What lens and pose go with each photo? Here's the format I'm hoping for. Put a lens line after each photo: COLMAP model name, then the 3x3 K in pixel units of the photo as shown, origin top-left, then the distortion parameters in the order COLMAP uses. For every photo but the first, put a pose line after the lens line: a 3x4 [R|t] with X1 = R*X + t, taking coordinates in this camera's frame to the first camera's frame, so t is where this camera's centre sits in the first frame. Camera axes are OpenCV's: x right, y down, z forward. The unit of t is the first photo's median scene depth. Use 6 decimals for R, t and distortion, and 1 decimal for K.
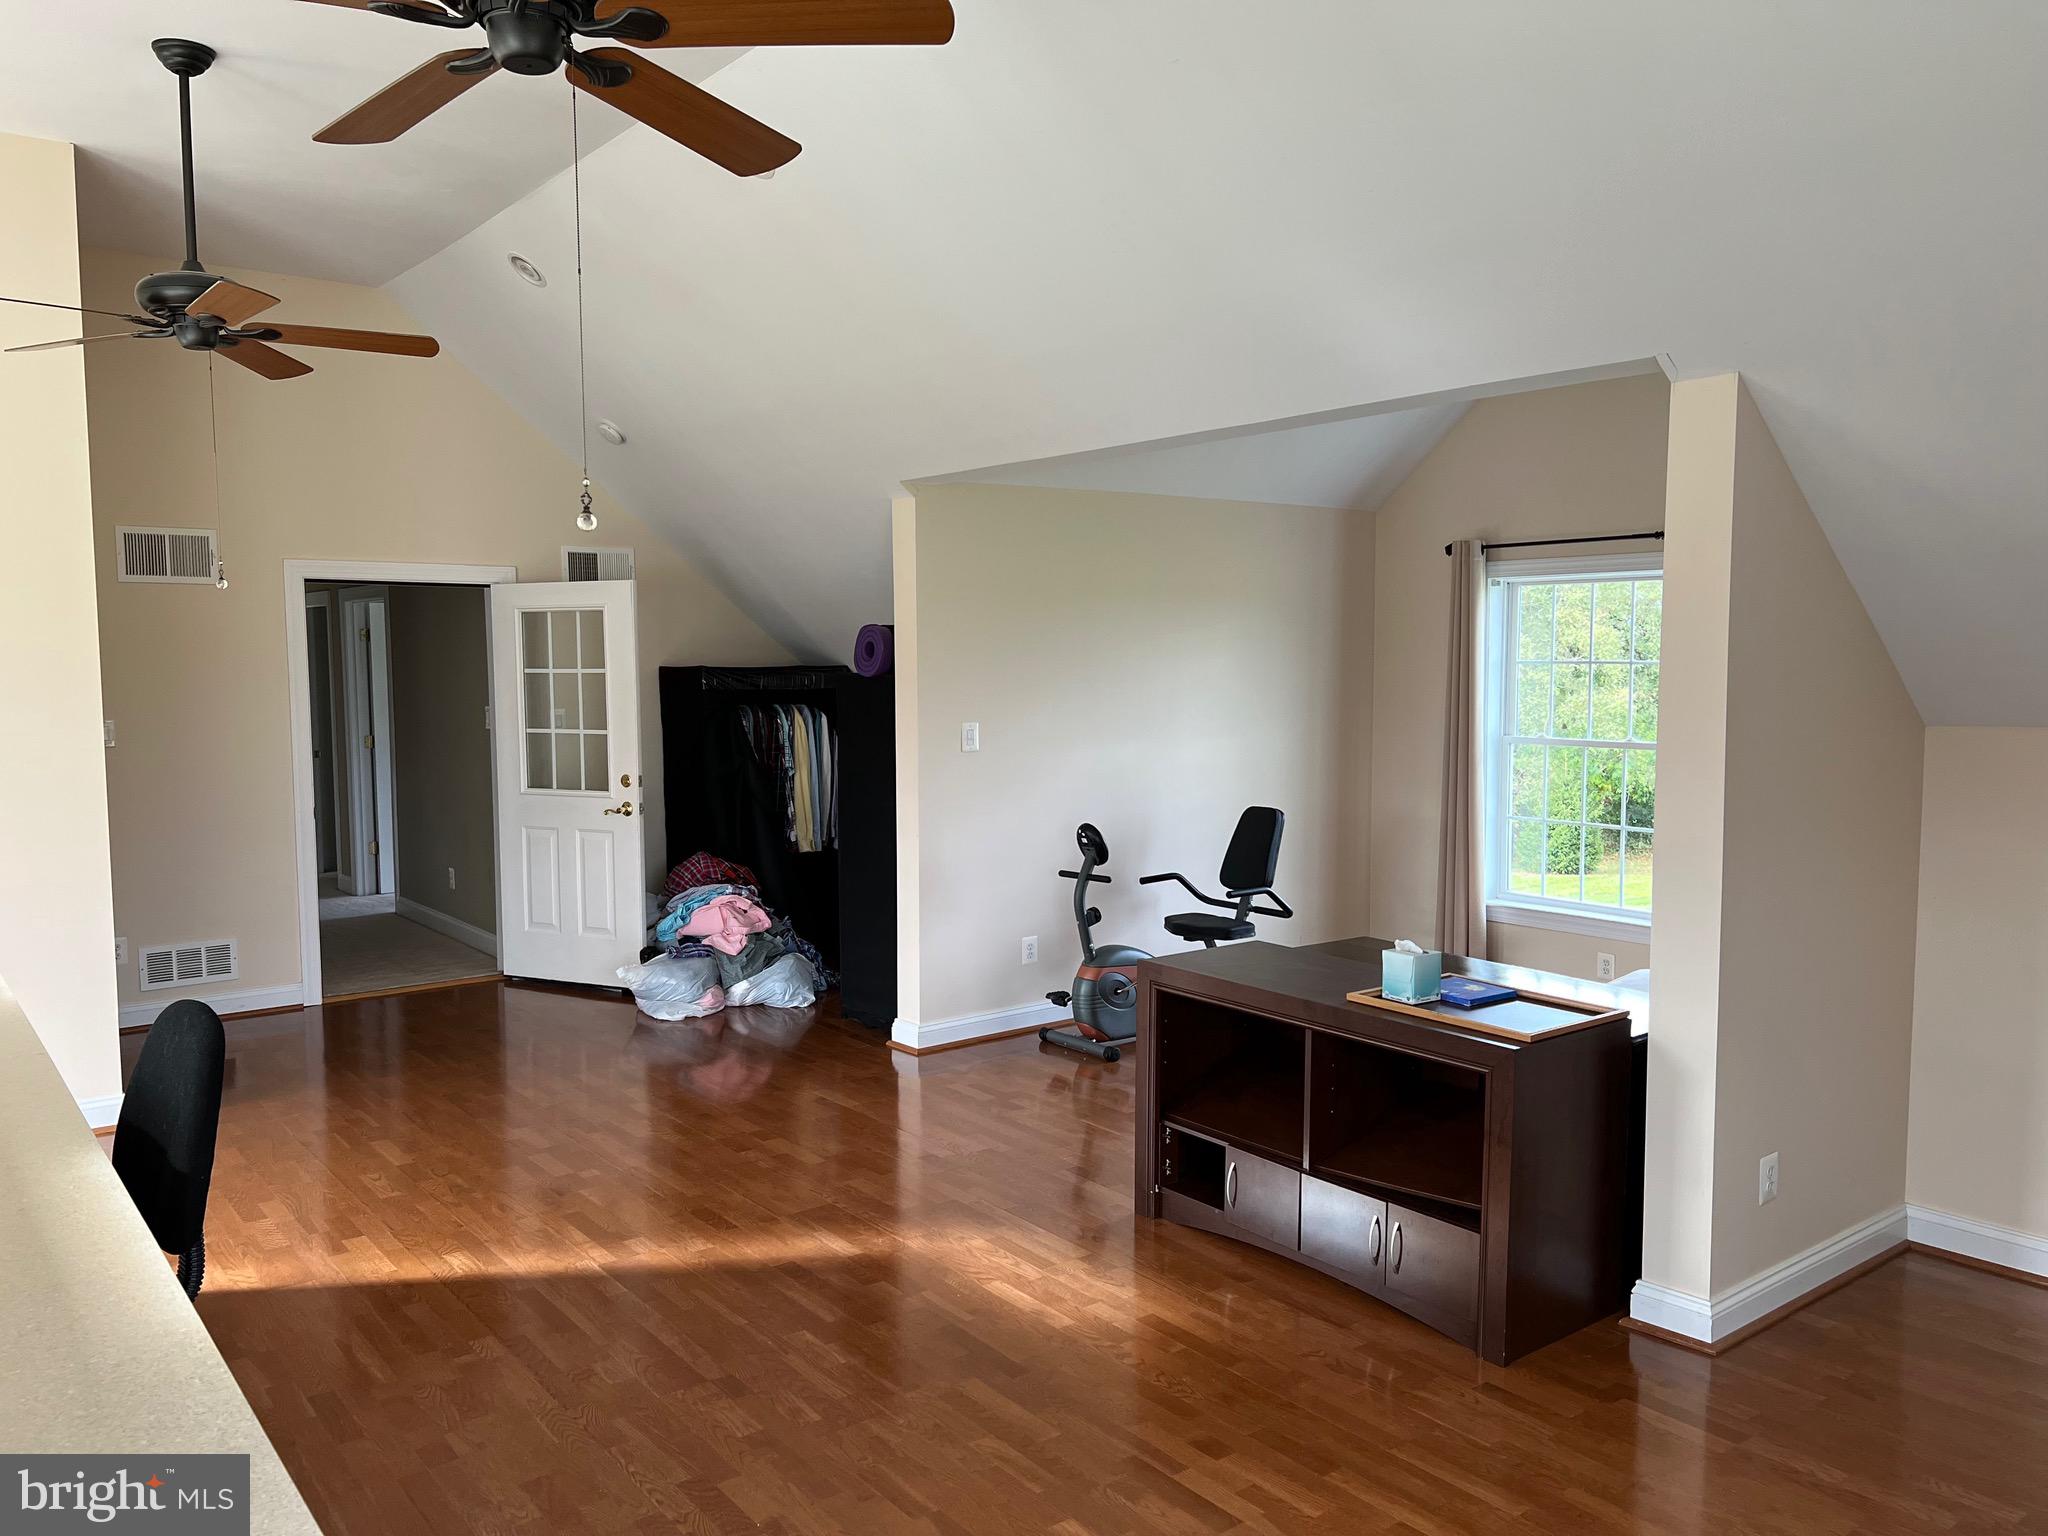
lens RADIAL K [[1506.1, 0, 1019.4], [0, 1506.1, 774.8], [0, 0, 1]] dist [0.112408, -0.173095]
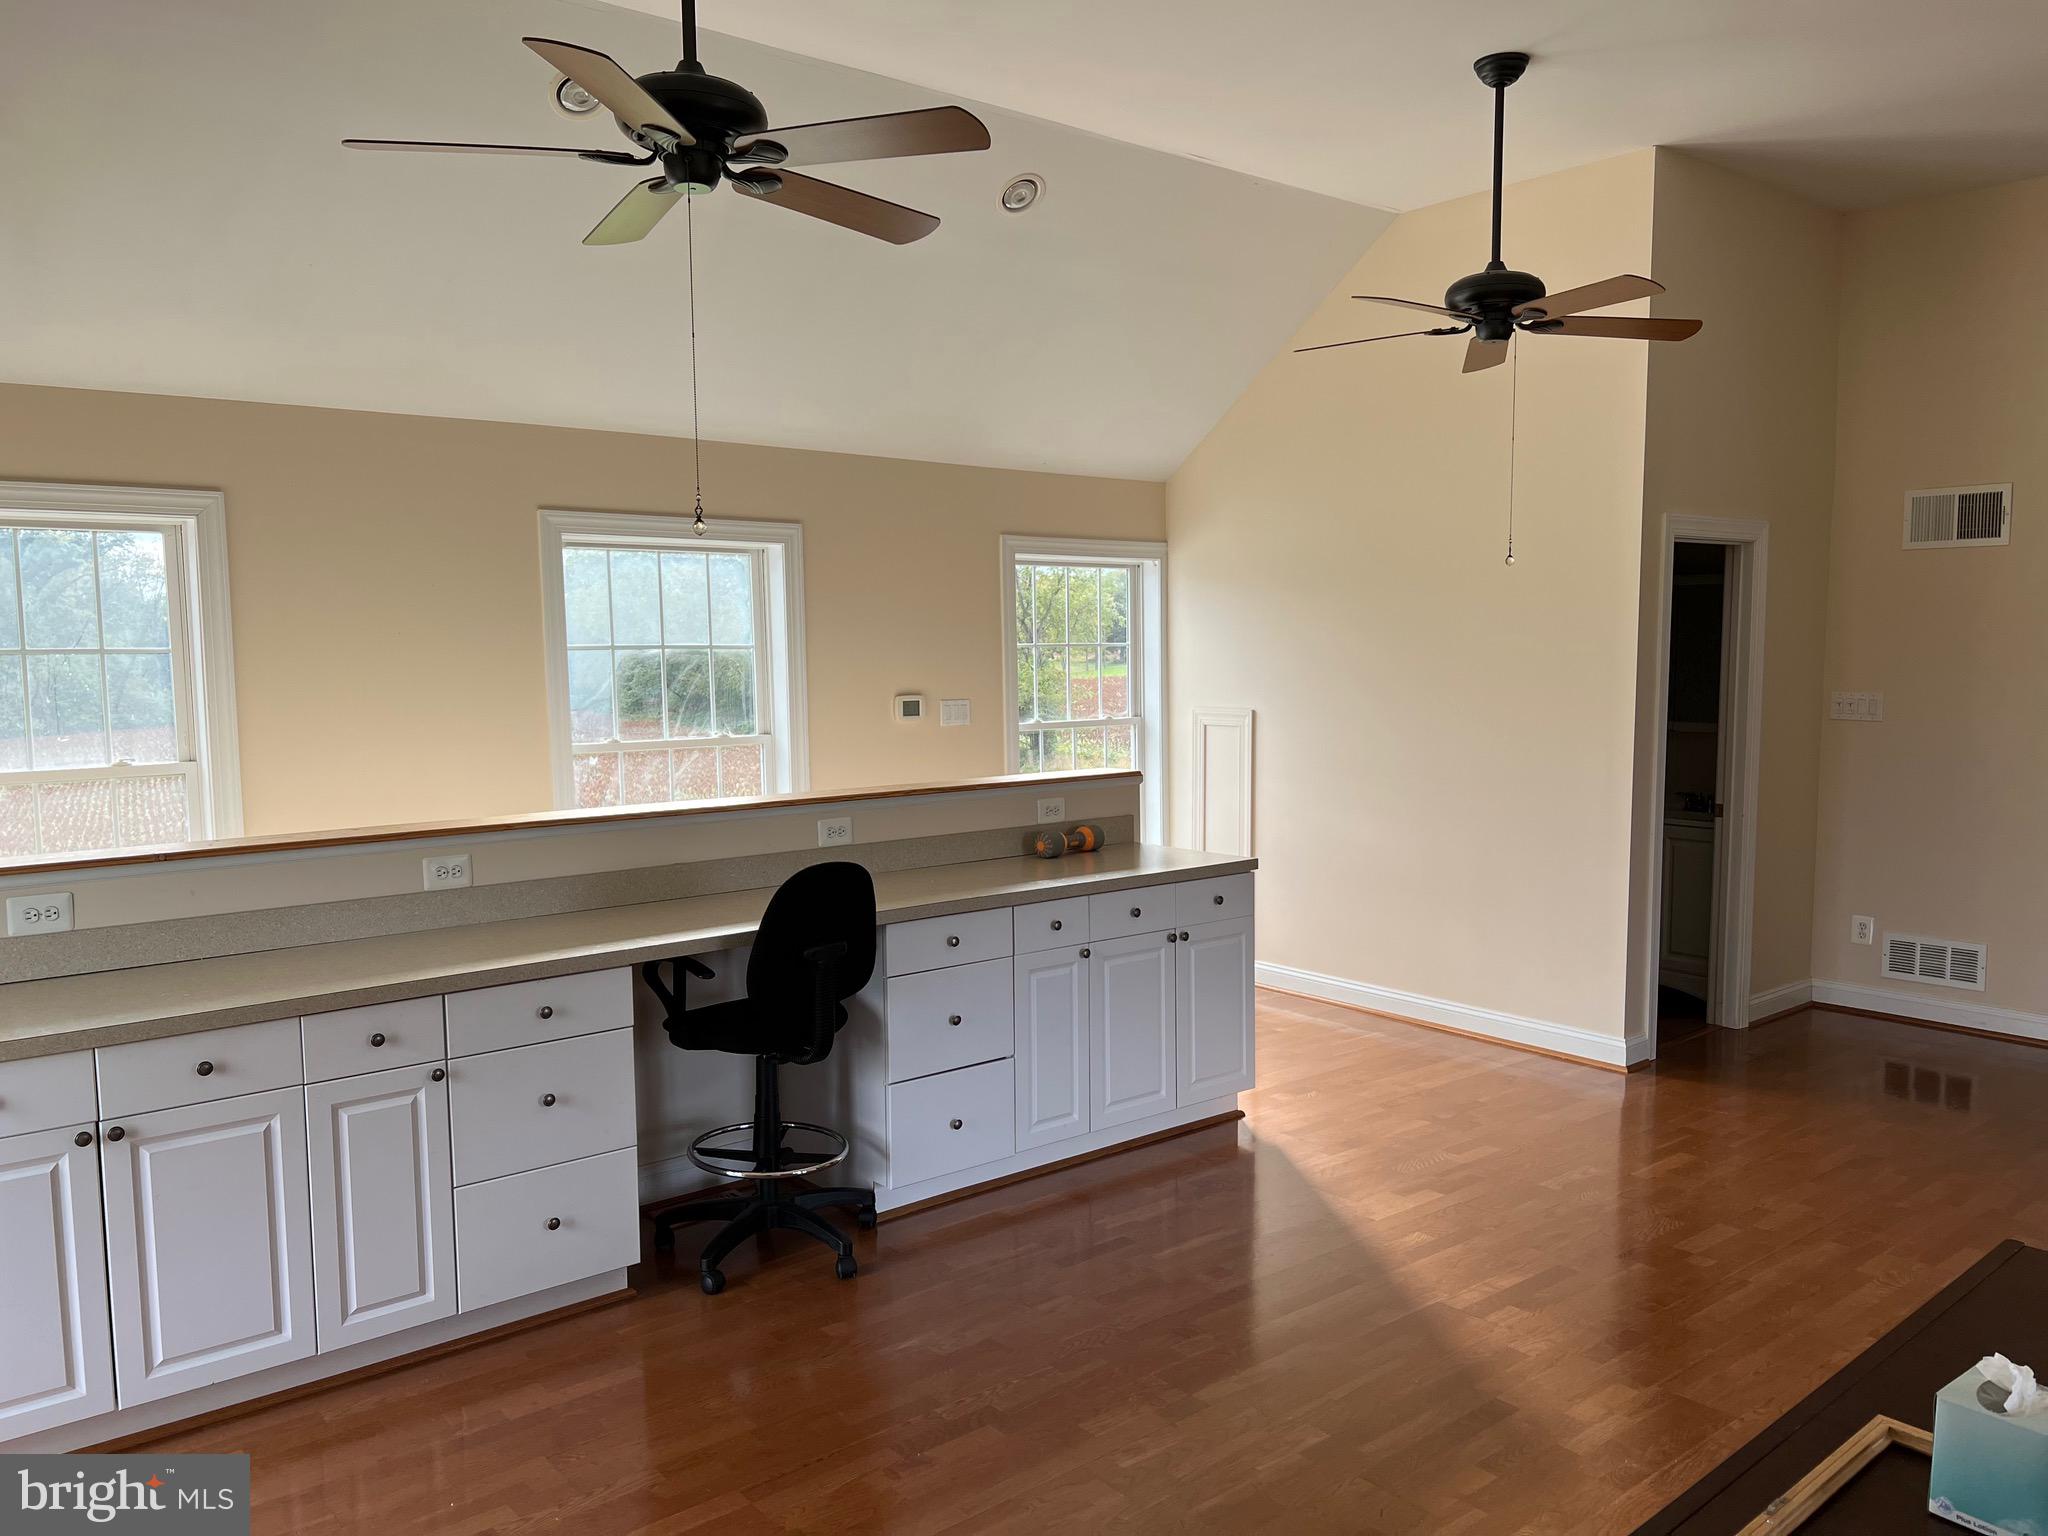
lens RADIAL K [[1506.1, 0, 1019.4], [0, 1506.1, 774.8], [0, 0, 1]] dist [0.112408, -0.173095]
pose [[0.066151, 0.098072, -0.992978, 0.335461], [-0.077666, 0.992645, 0.092865, -0.031949], [0.994782, 0.070977, 0.073281, 0.384804]]
